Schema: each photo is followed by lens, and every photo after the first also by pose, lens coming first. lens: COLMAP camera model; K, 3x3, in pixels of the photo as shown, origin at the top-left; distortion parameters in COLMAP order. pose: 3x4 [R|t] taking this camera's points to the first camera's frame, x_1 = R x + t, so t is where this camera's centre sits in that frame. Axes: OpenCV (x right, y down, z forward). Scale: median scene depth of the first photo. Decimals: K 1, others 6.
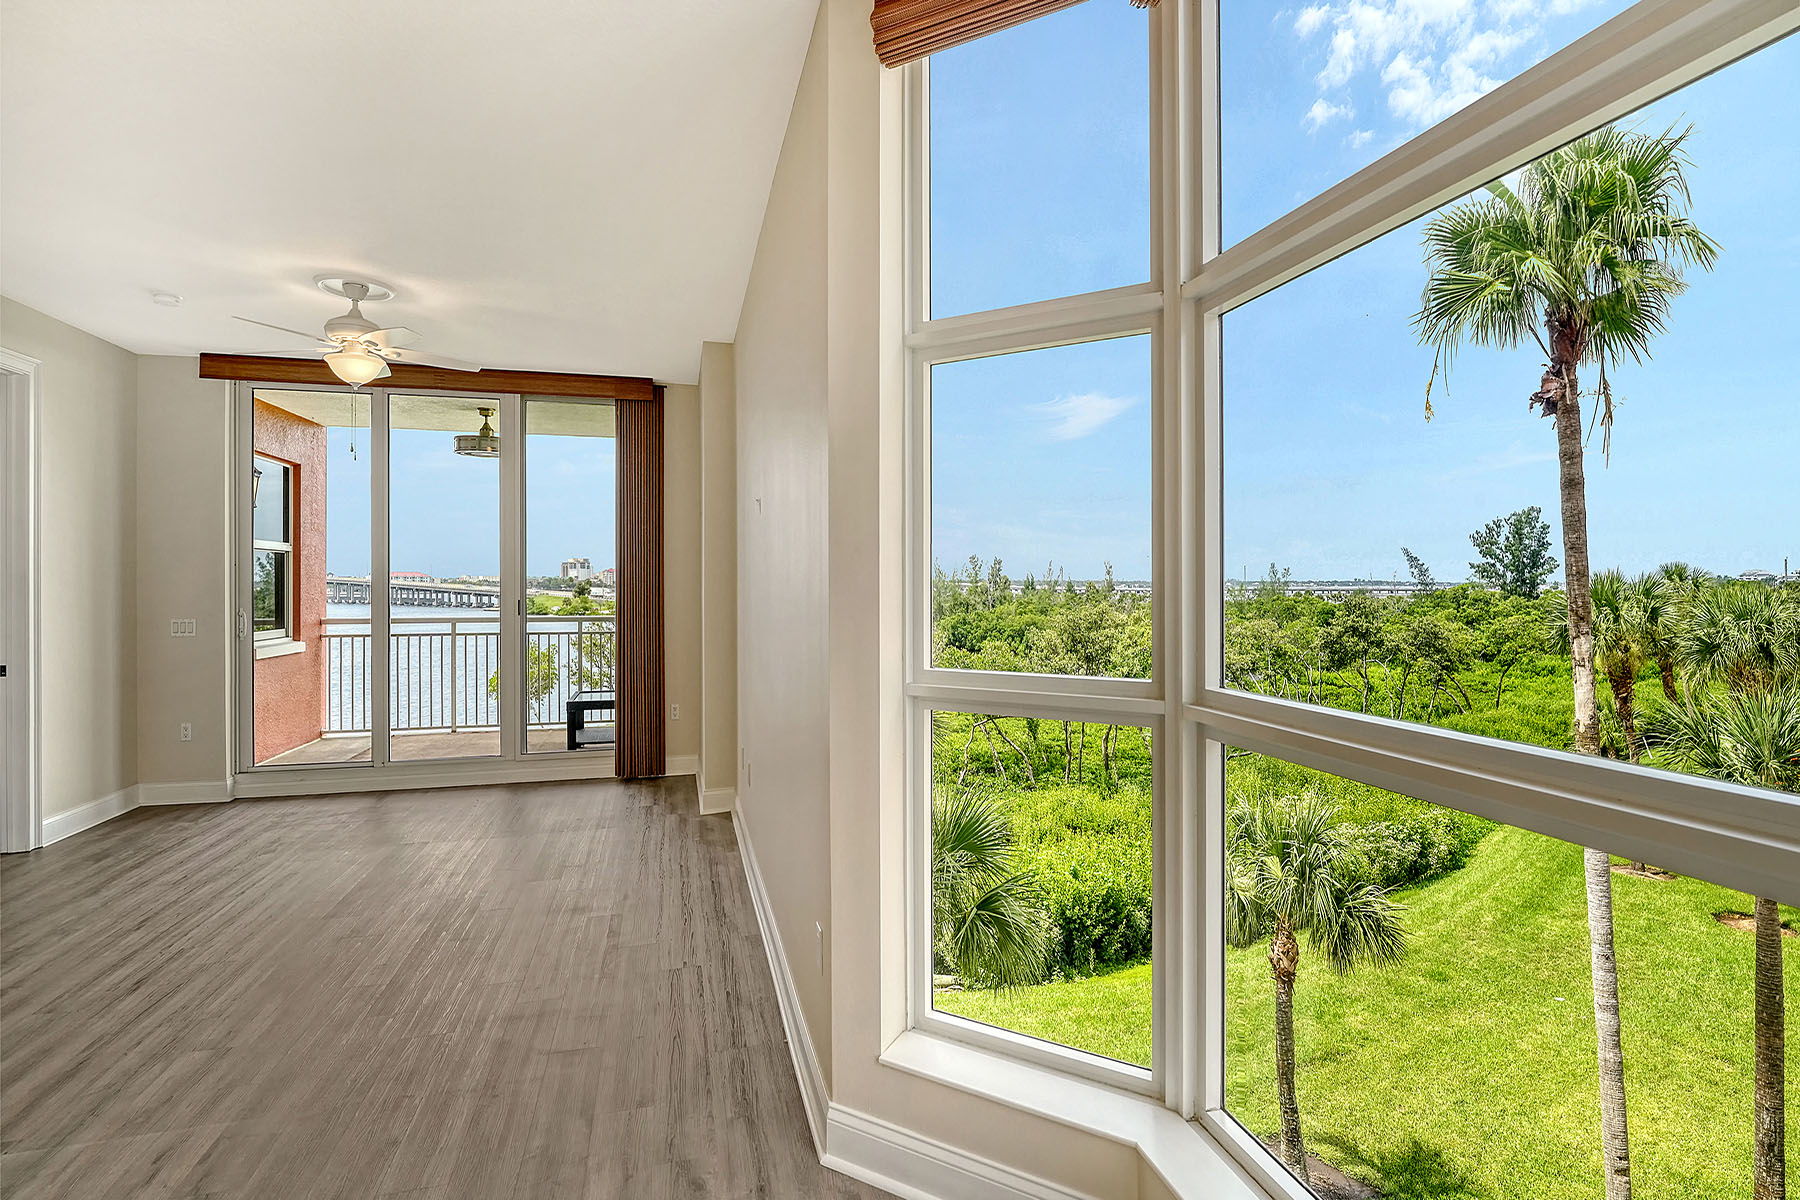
lens RADIAL K [[853.0, 0, 900.9], [0, 853.0, 579.2], [0, 0, 1]] dist [-0.007046, -0.001310]
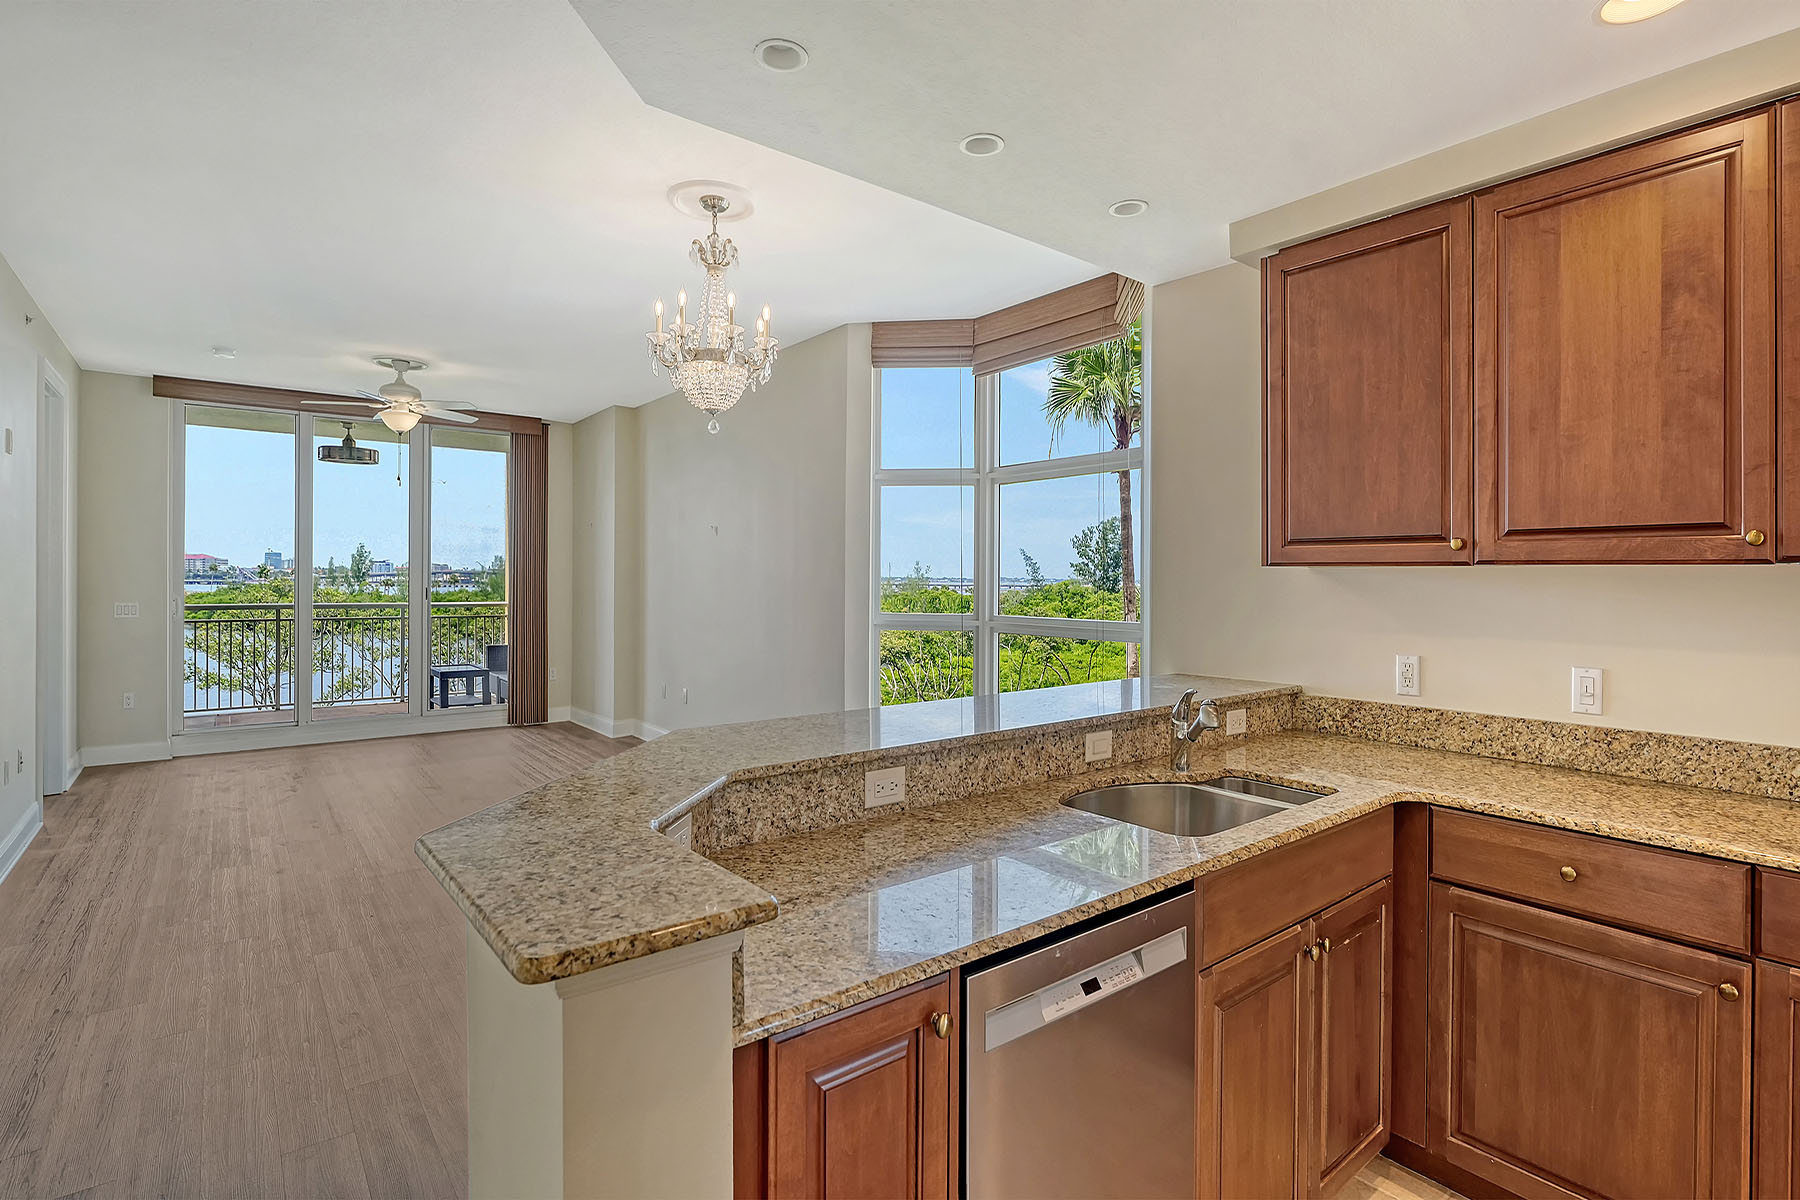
lens RADIAL K [[900.9, 0, 894.7], [0, 900.9, 581.9], [0, 0, 1]] dist [-0.014217, 0.000298]
pose [[0.922028, 0.005978, 0.387077, -0.264260], [-0.009937, 0.999917, 0.008227, -0.001599], [-0.386995, -0.011432, 0.922011, -0.392229]]
